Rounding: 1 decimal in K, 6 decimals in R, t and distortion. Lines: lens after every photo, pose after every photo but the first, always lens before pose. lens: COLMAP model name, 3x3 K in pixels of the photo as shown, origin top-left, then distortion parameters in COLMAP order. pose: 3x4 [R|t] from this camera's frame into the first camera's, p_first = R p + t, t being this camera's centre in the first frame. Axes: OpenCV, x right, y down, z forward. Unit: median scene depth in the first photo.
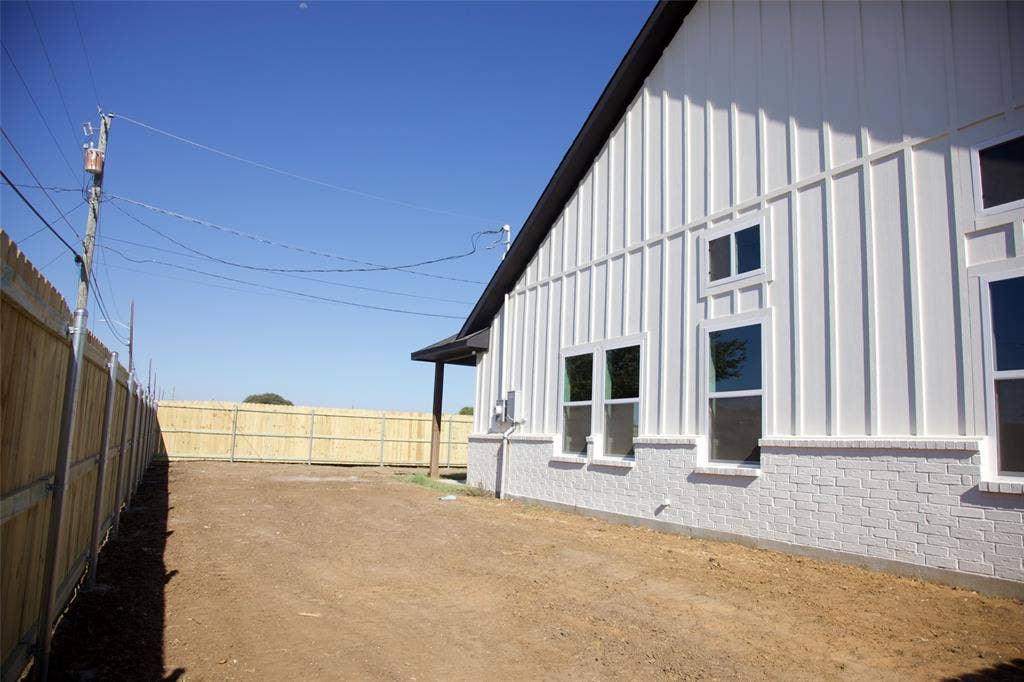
lens RADIAL K [[707.8, 0, 510.5], [0, 707.8, 339.7], [0, 0, 1]] dist [-0.104959, 0.056007]
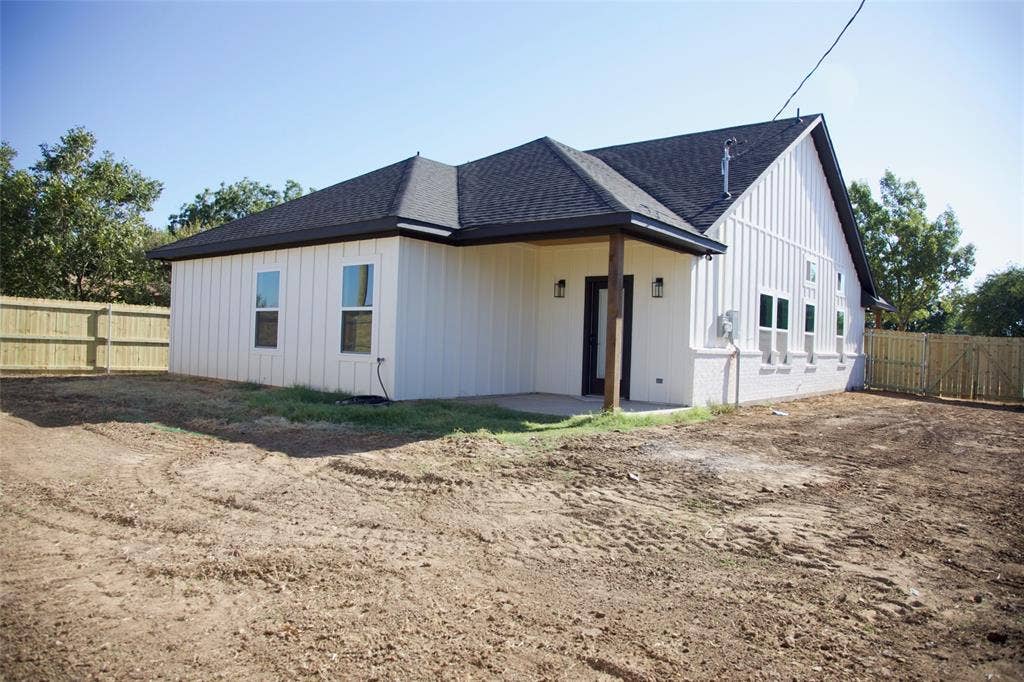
lens RADIAL K [[707.8, 0, 510.5], [0, 707.8, 339.7], [0, 0, 1]] dist [-0.104959, 0.056007]
pose [[-0.417369, -0.047941, 0.907472, -1.007602], [-0.176049, 0.983955, -0.028988, 0.251201], [-0.891521, -0.171858, -0.419112, 2.110018]]
